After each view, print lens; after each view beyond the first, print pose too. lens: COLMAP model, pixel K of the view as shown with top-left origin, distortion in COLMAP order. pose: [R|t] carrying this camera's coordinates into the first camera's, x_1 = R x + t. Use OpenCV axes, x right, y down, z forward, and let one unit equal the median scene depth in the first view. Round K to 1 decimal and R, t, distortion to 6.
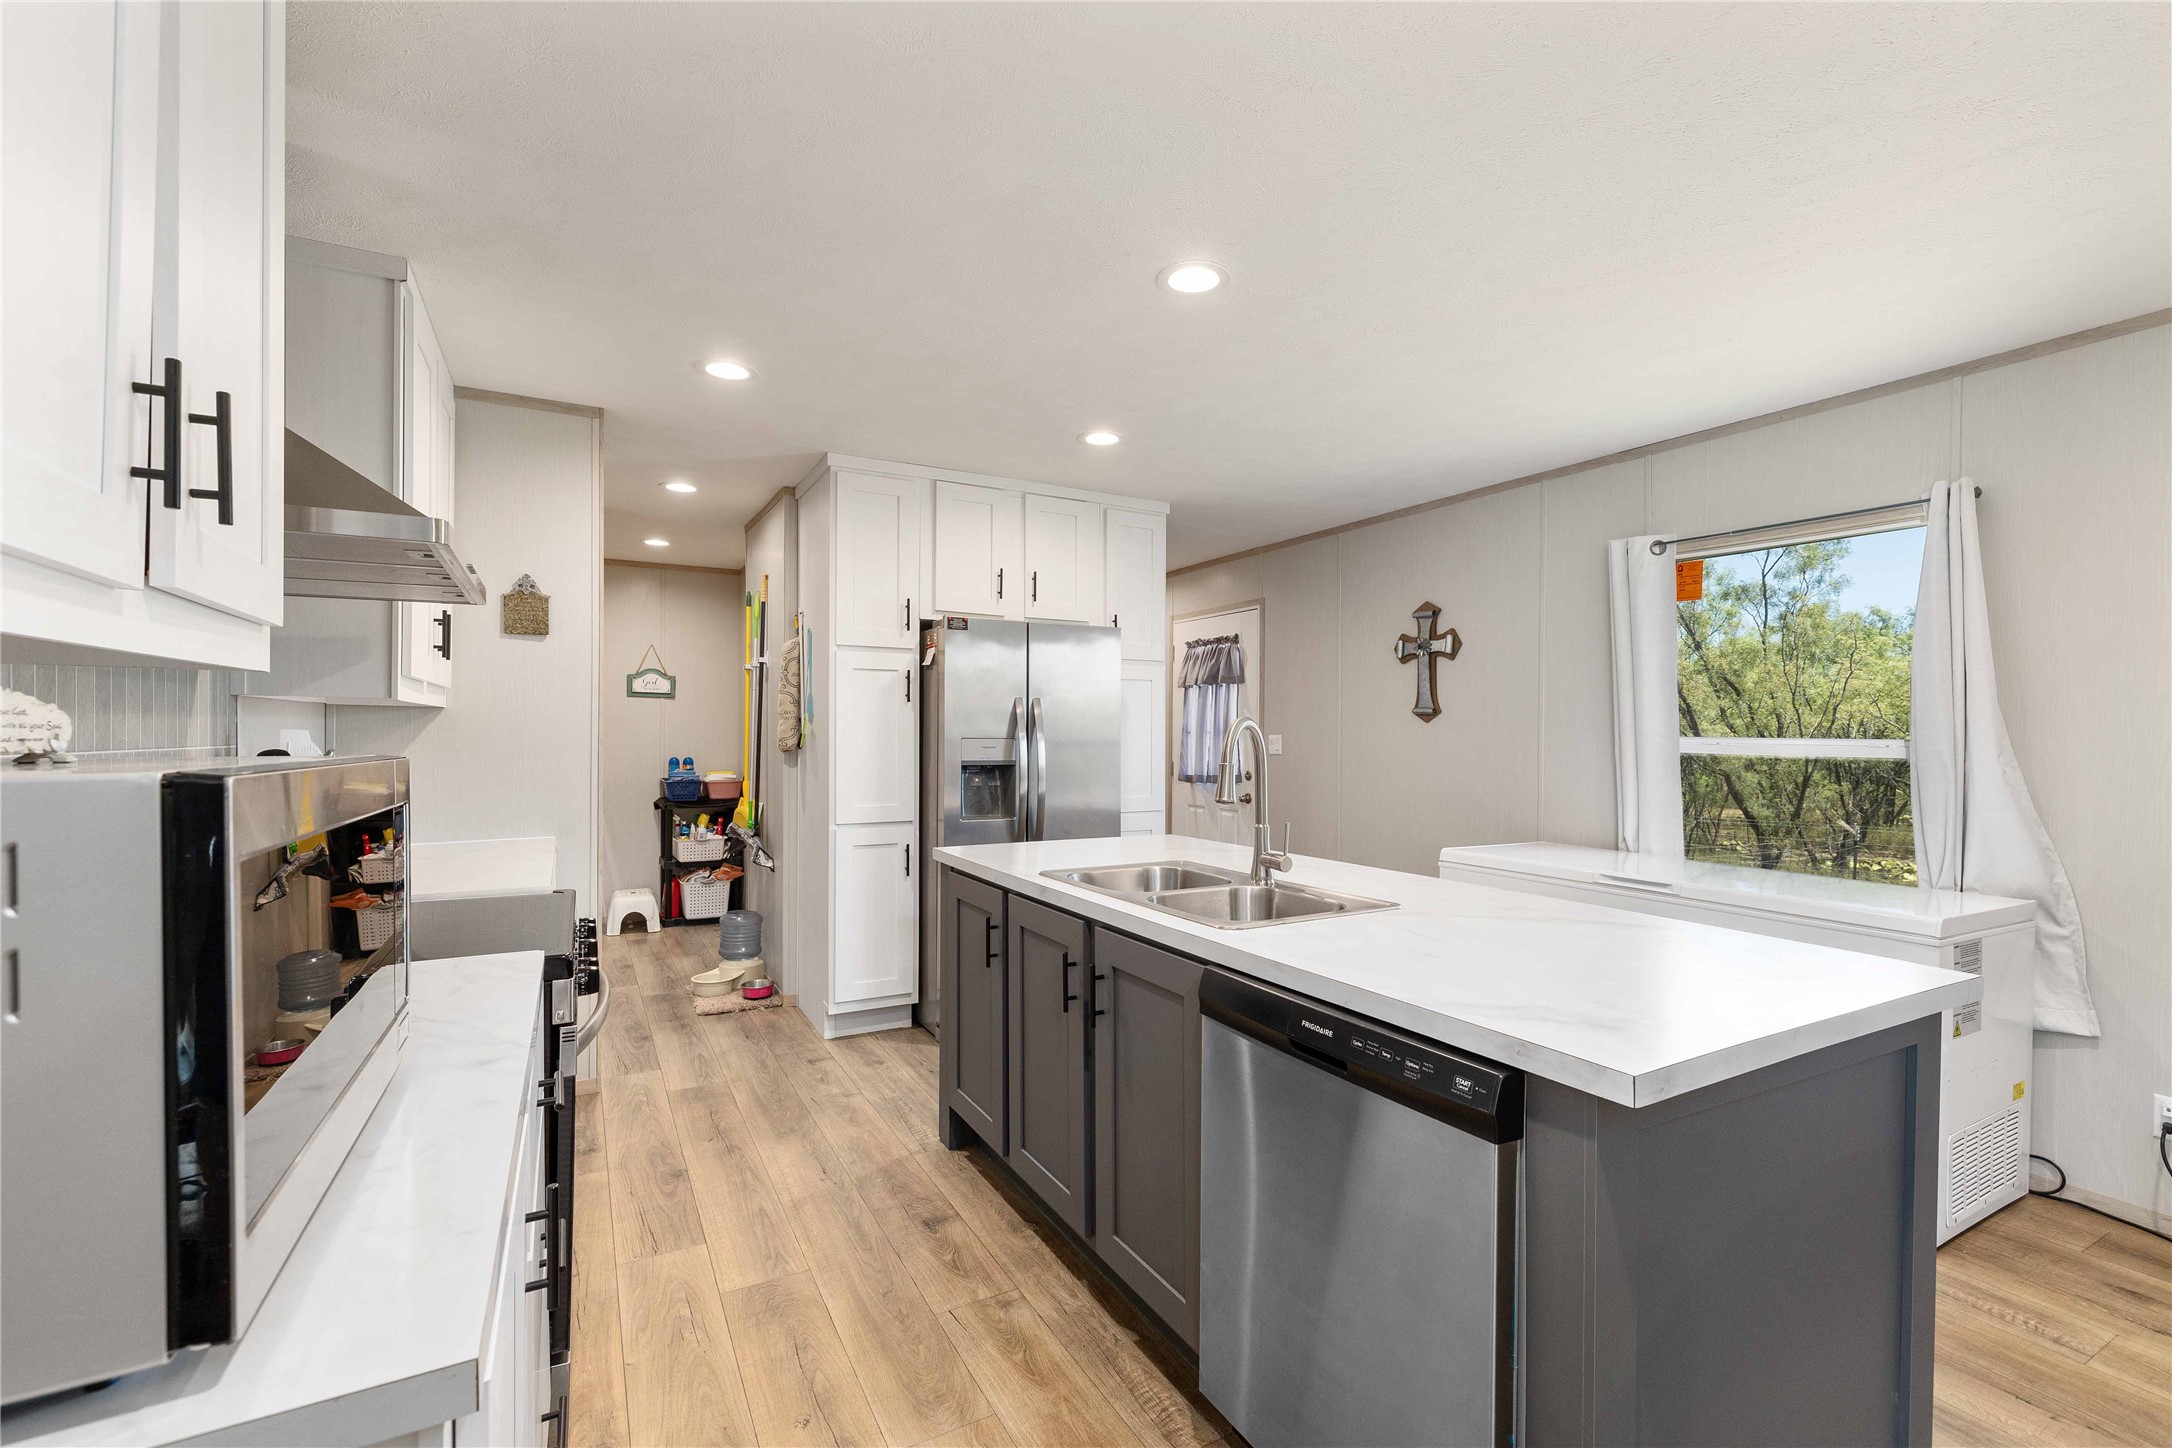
lens RADIAL K [[925.2, 0, 1082.0], [0, 925.2, 738.6], [0, 0, 1]] dist [0.000408, 0.001186]
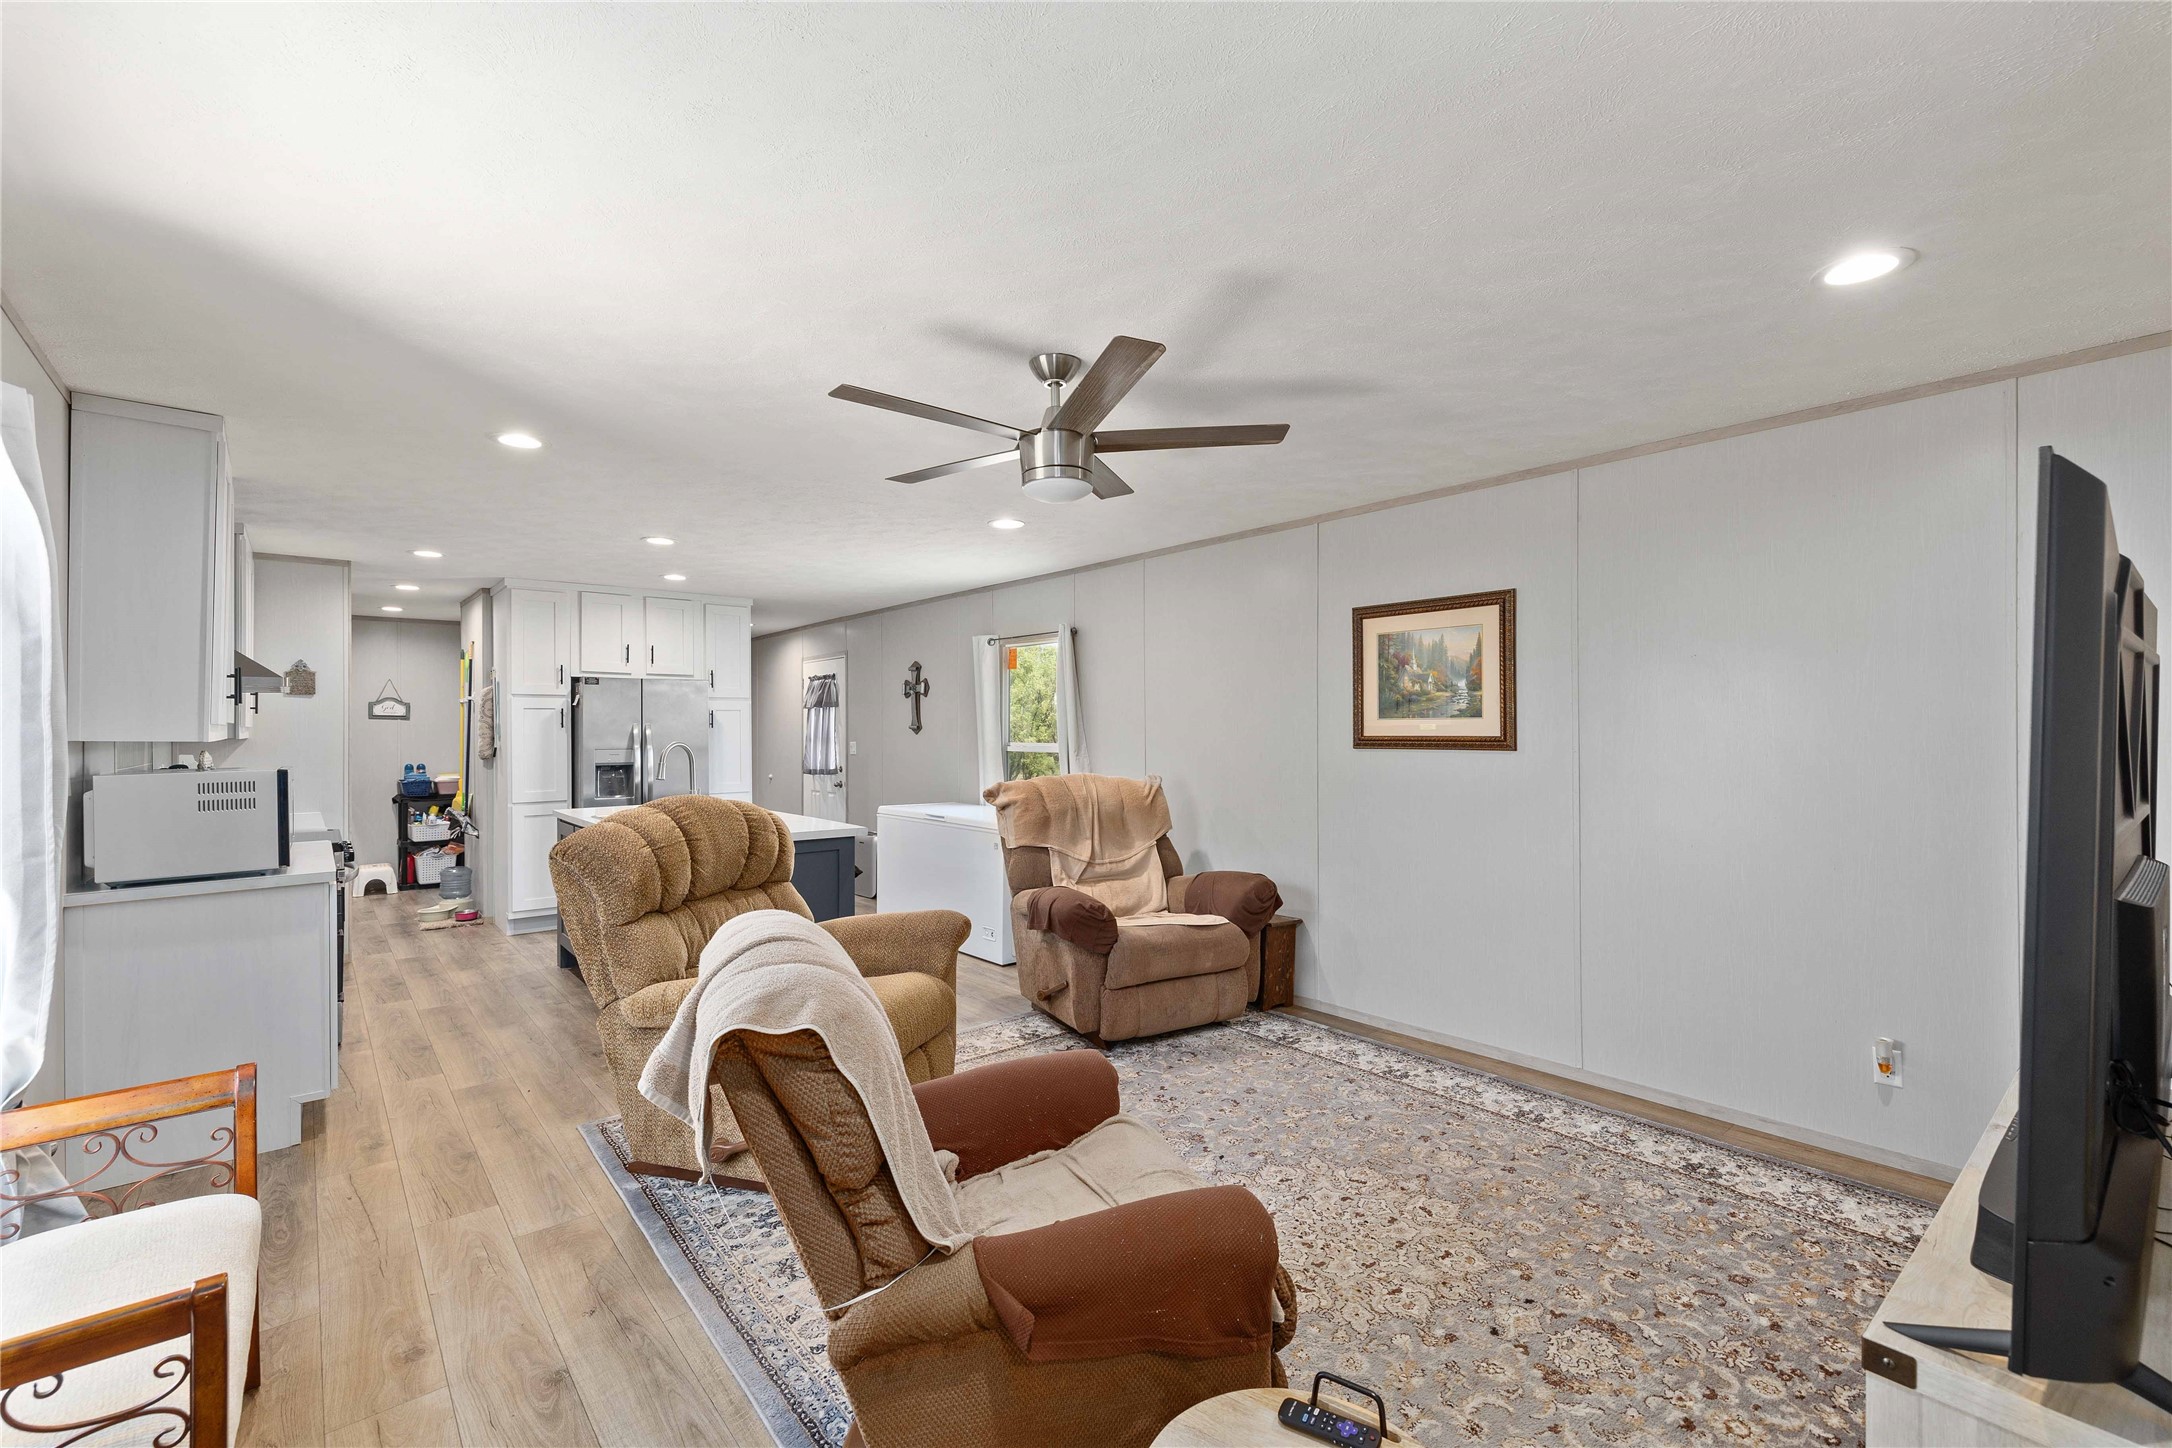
lens RADIAL K [[925.2, 0, 1069.4], [0, 925.2, 730.8], [0, 0, 1]] dist [0.000408, 0.001186]
pose [[0.981973, -0.011707, 0.188658, 0.313179], [0.012562, 0.999916, -0.003341, -0.014575], [-0.188603, 0.005651, 0.982037, -0.631390]]
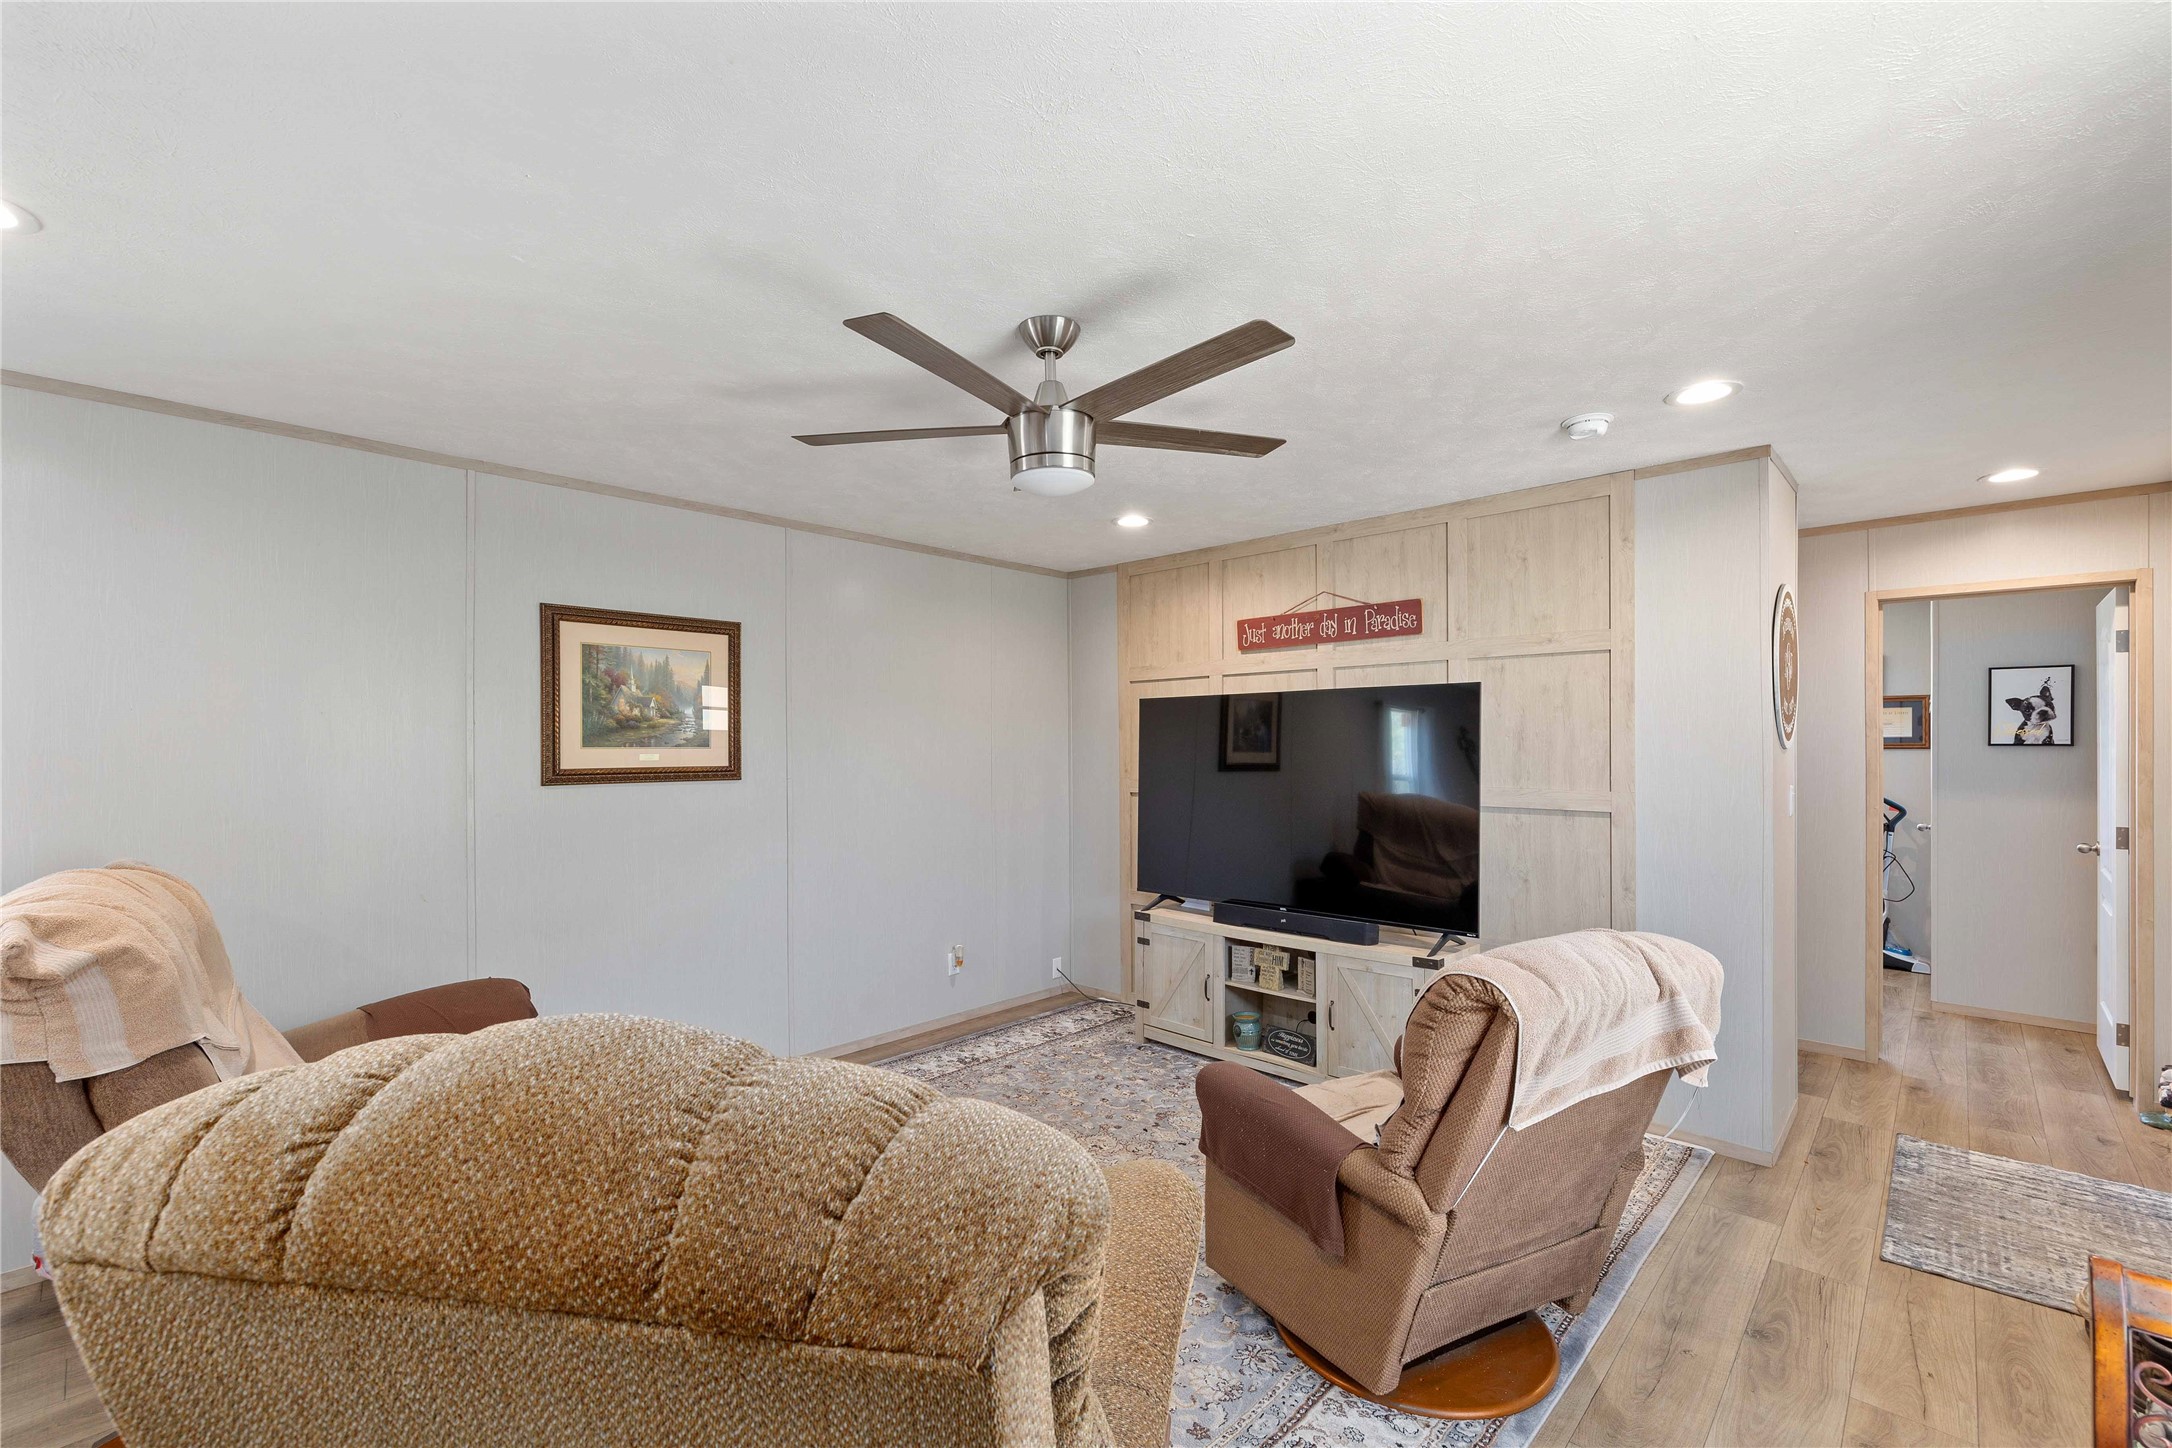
lens RADIAL K [[925.2, 0, 1118.4], [0, 925.2, 759.9], [0, 0, 1]] dist [0.000408, 0.001186]
pose [[-0.312709, -0.014846, 0.949733, -0.472980], [0.016531, 0.999641, 0.021069, -0.036284], [-0.949705, 0.022288, -0.312352, 0.809089]]
